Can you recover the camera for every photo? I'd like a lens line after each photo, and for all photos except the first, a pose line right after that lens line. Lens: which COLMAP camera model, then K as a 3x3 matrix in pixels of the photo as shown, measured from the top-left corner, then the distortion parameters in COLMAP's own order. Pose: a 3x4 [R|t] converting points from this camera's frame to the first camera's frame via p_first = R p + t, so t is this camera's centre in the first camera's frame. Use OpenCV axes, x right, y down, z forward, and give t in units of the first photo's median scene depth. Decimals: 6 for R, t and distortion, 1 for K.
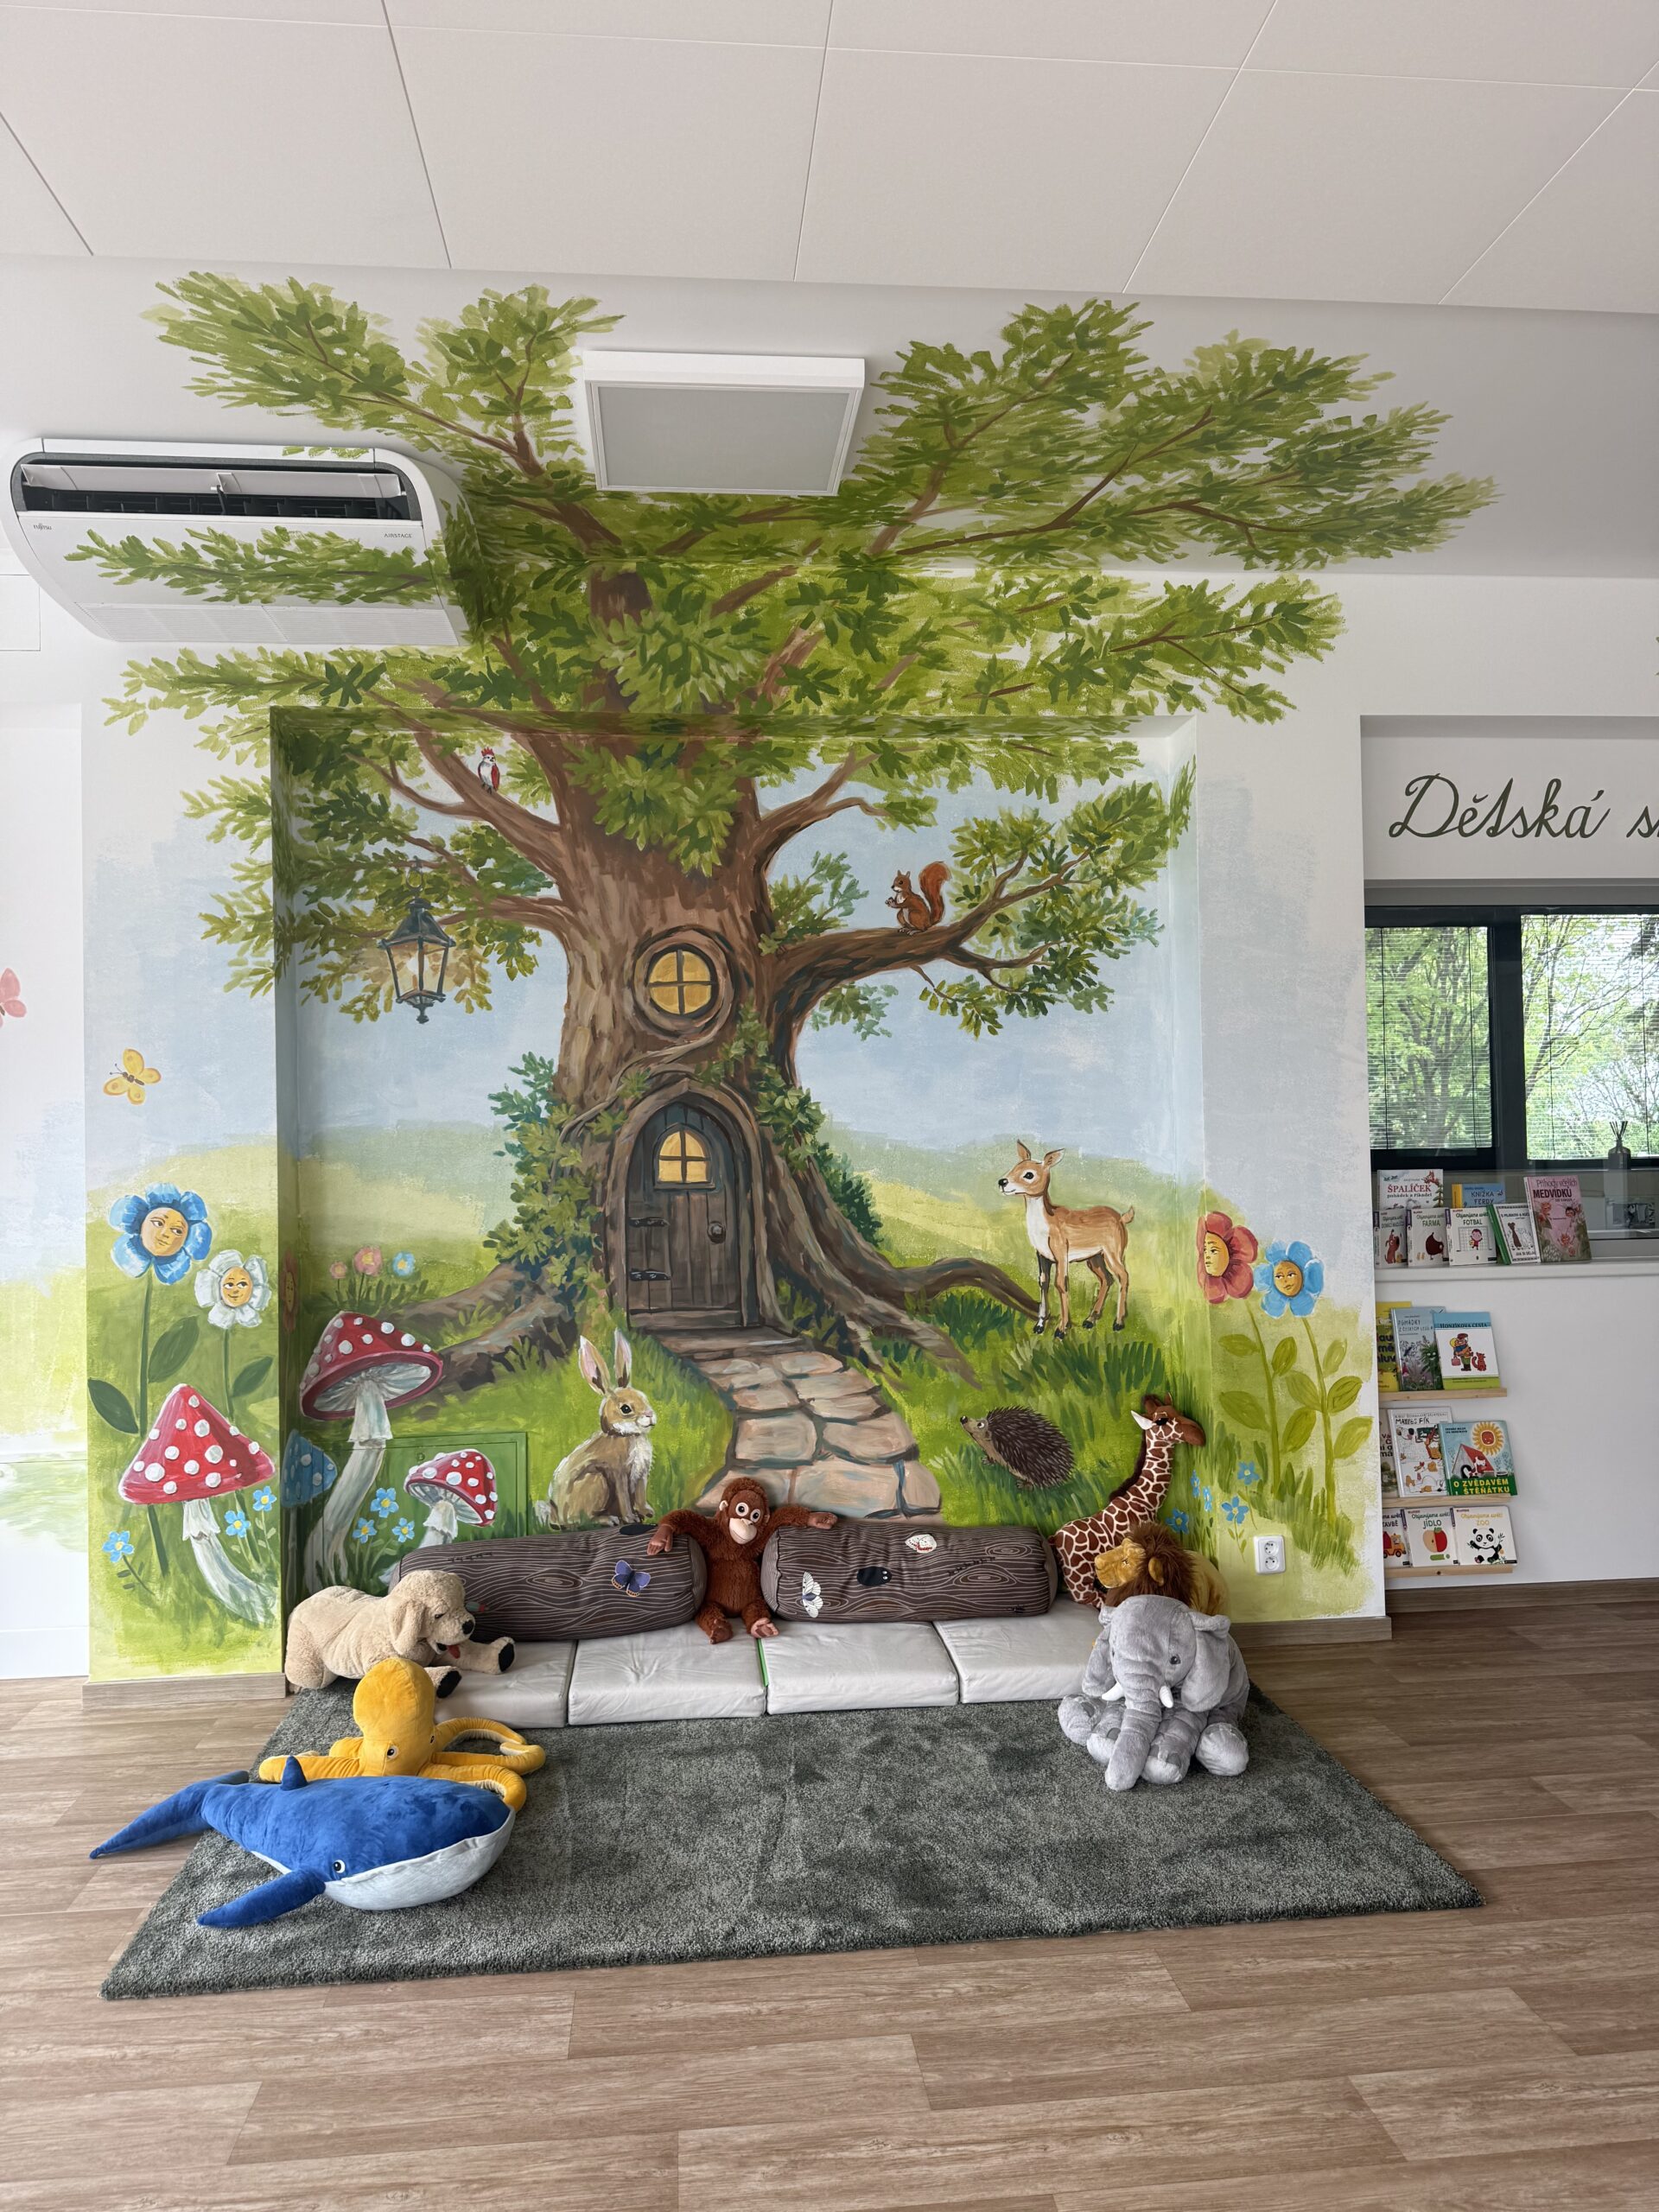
lens RADIAL K [[1542.5, 0, 829.5], [0, 1542.5, 1106.0], [0, 0, 1]] dist [0.193904, -0.420267]
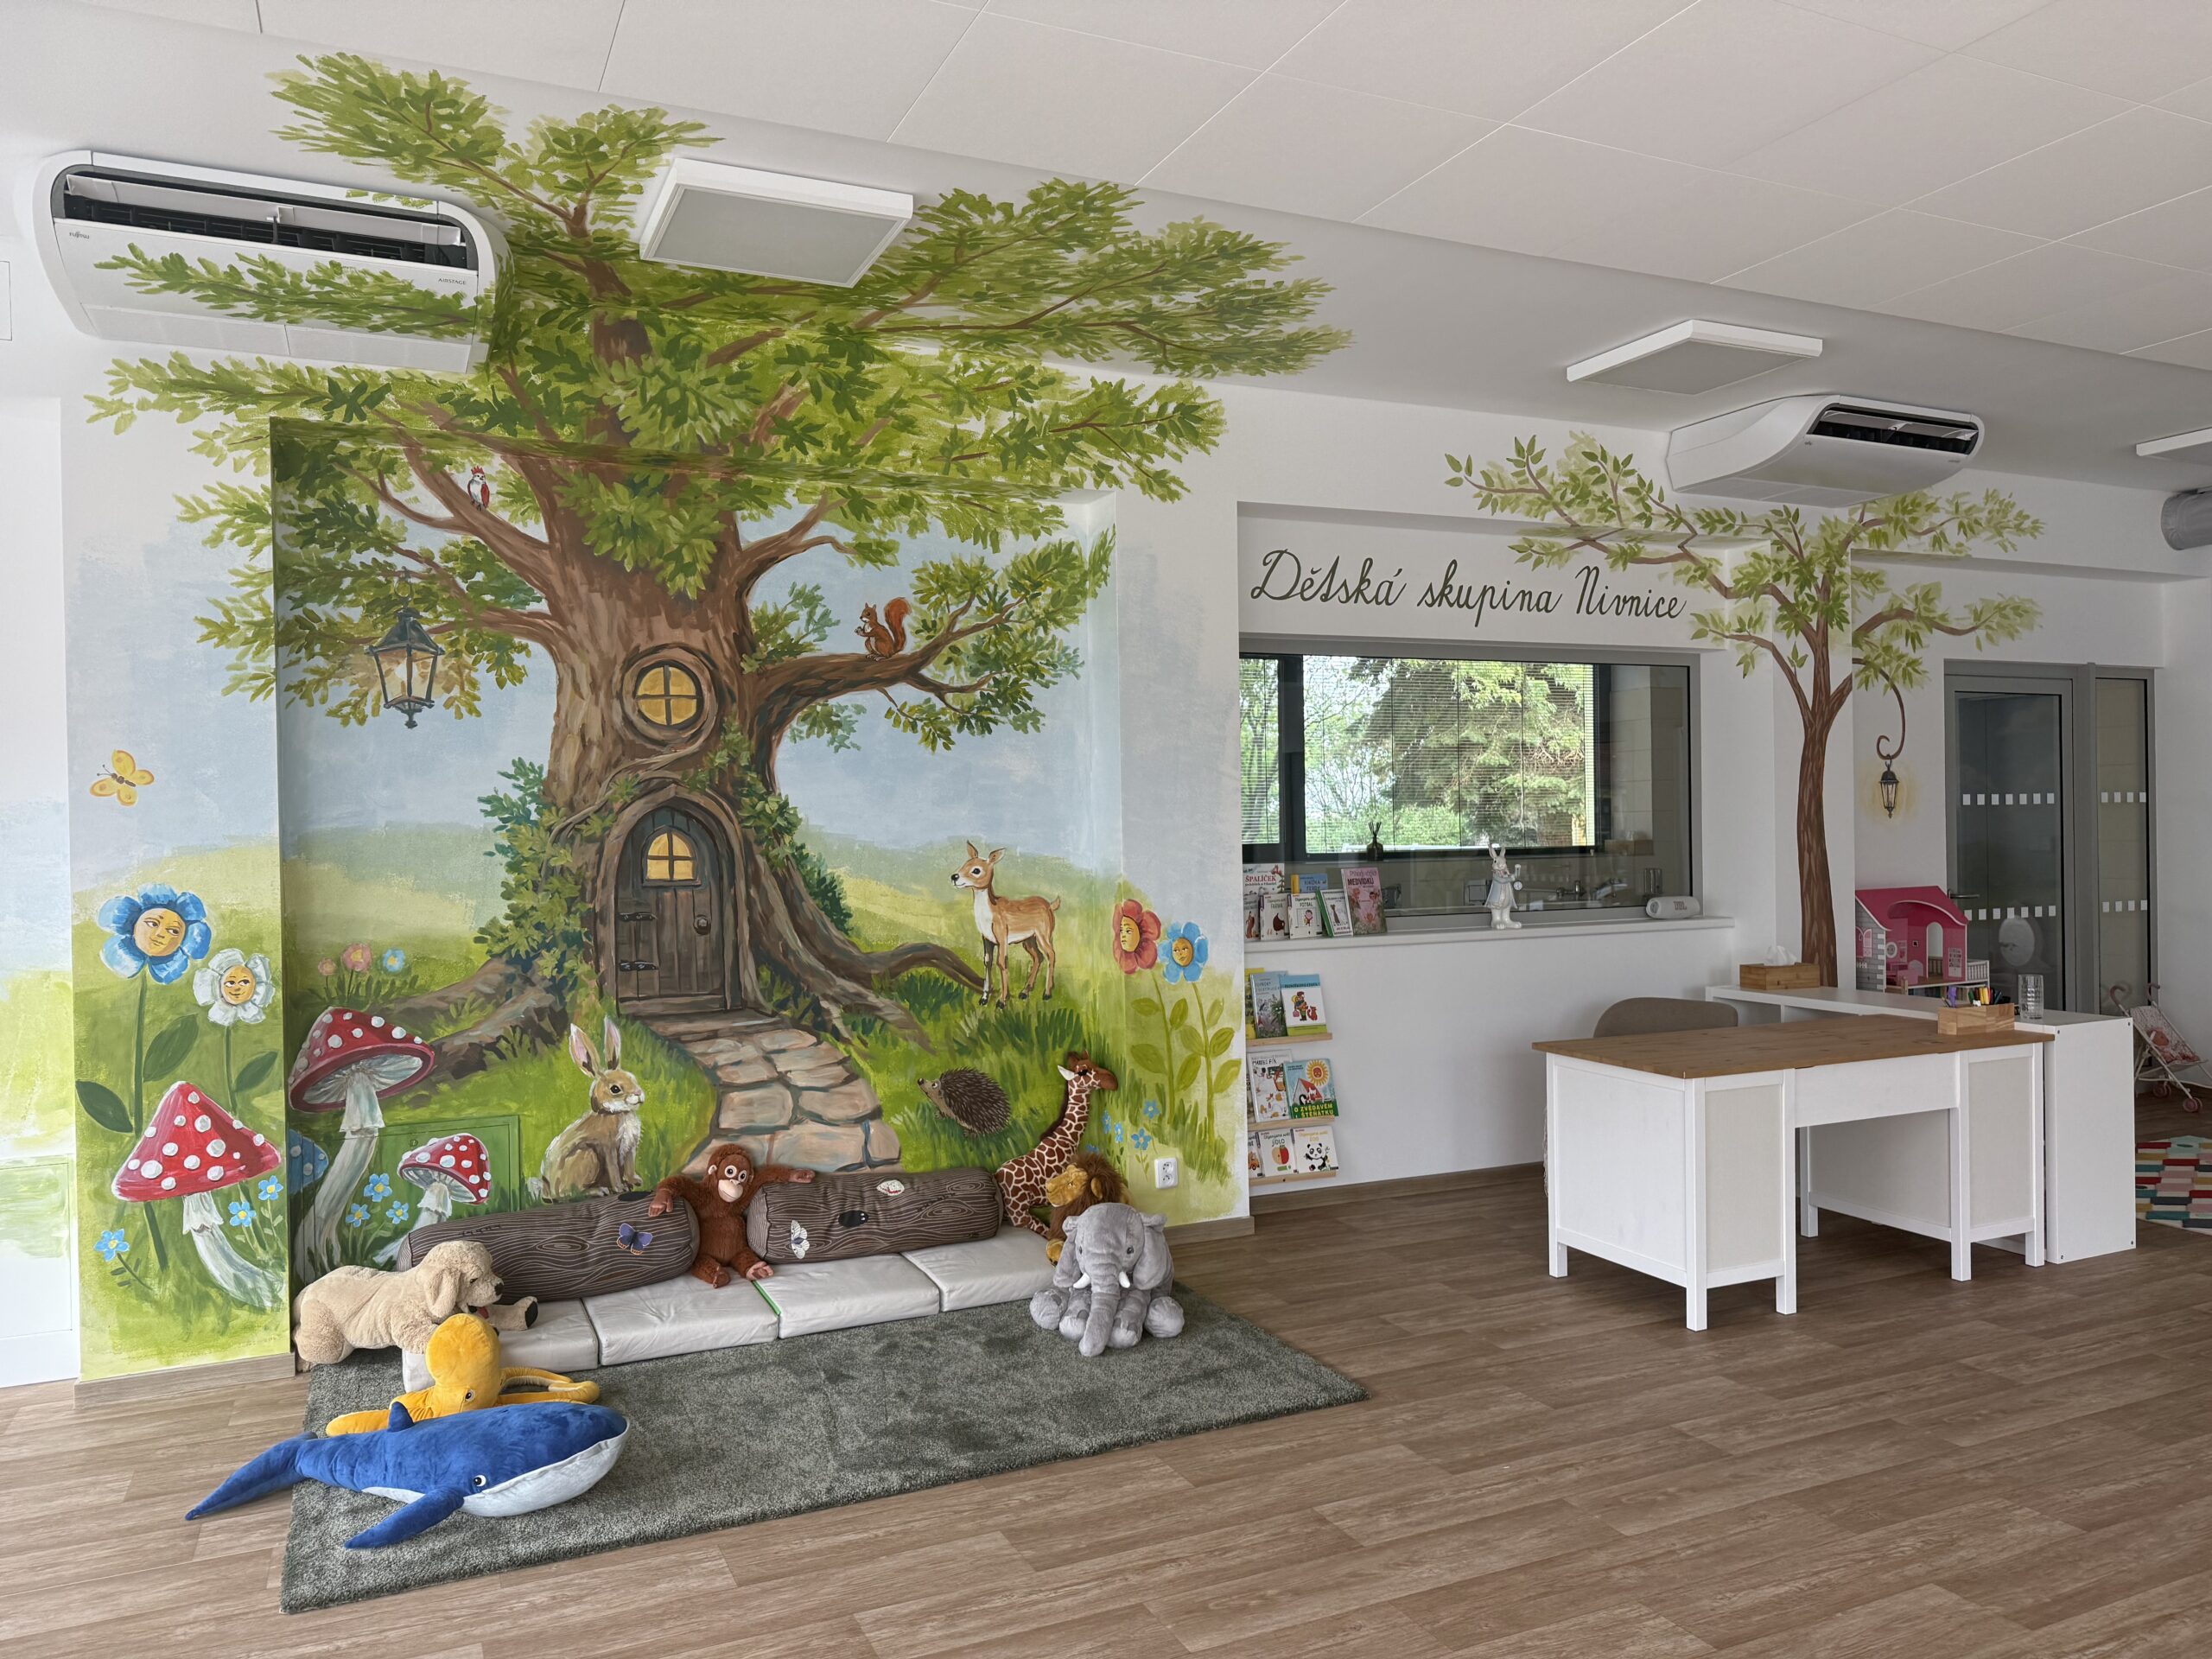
lens RADIAL K [[1542.5, 0, 1106.0], [0, 1542.5, 829.5], [0, 0, 1]] dist [0.193904, -0.420267]
pose [[0.945490, 0.002559, 0.325641, -0.164109], [-0.008786, 0.999806, 0.017652, -0.008245], [-0.325533, -0.019551, 0.945329, -0.140111]]
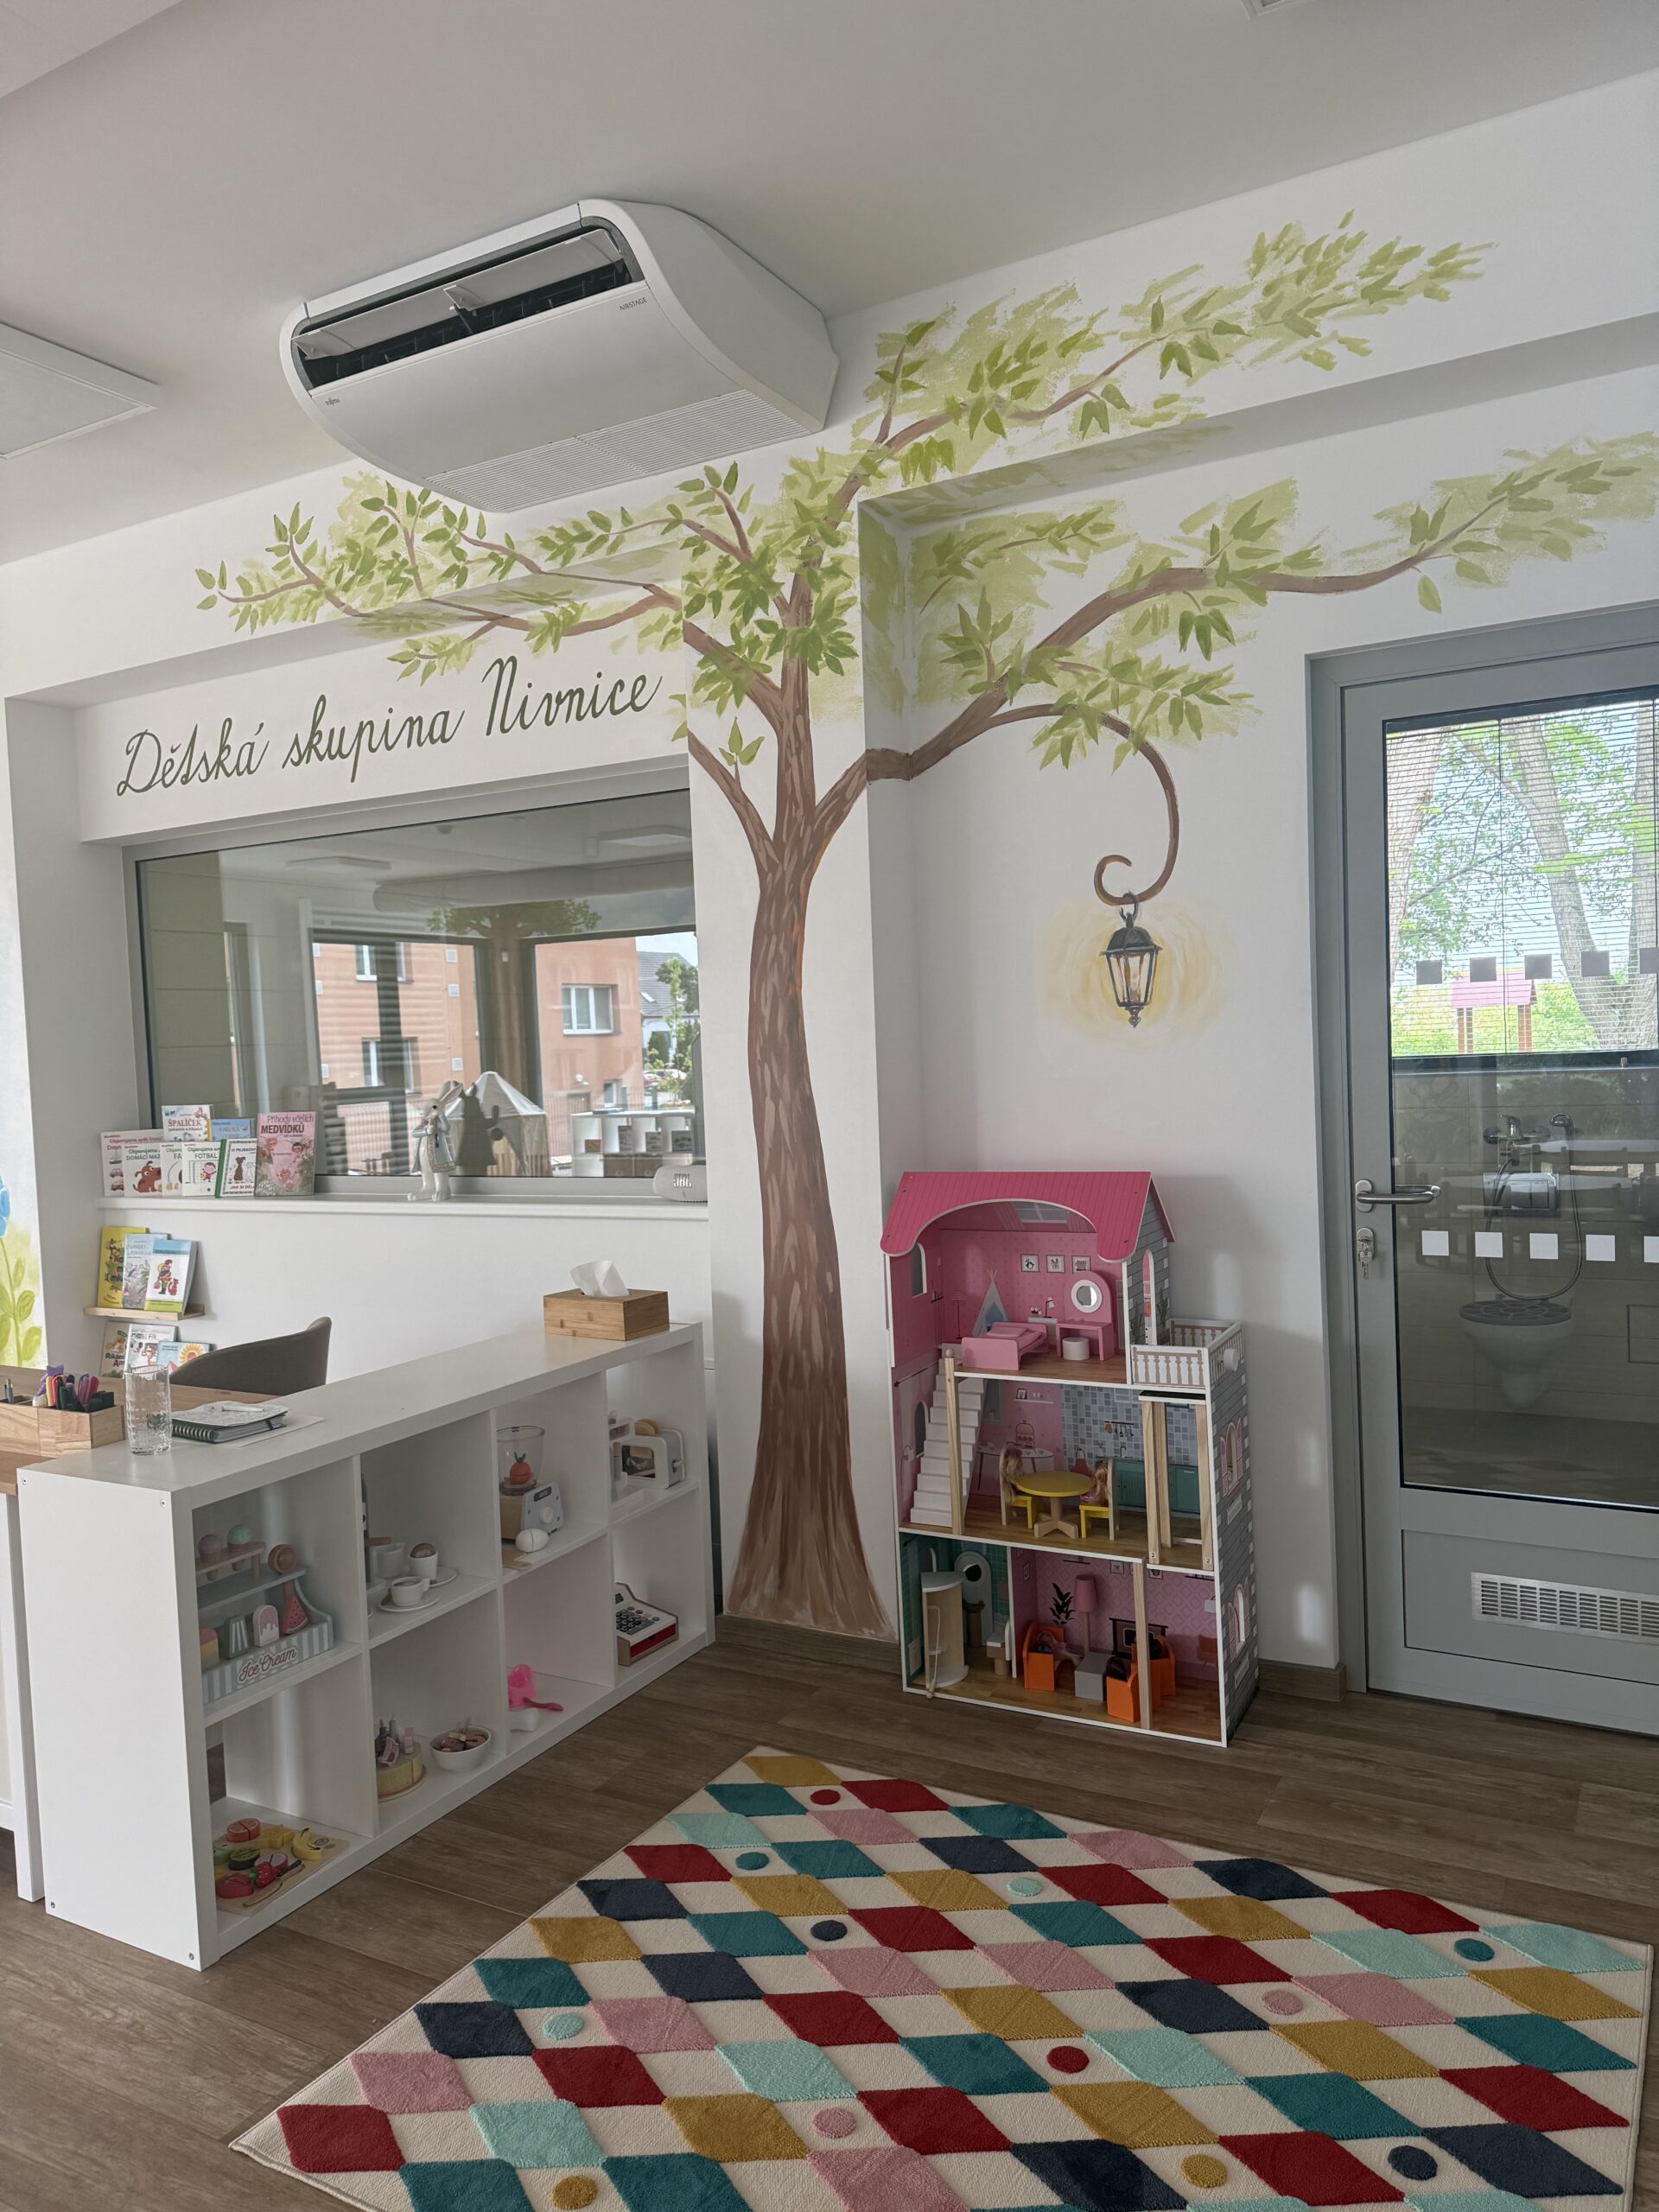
lens RADIAL K [[1515.4, 0, 756.0], [0, 1515.4, 1083.1], [0, 0, 1]] dist [0.106747, -0.268516]
pose [[0.817397, 0.004074, -0.576061, 1.389453], [0.042185, 0.996867, 0.066907, -0.029434], [0.574529, -0.078991, 0.814664, 0.409642]]
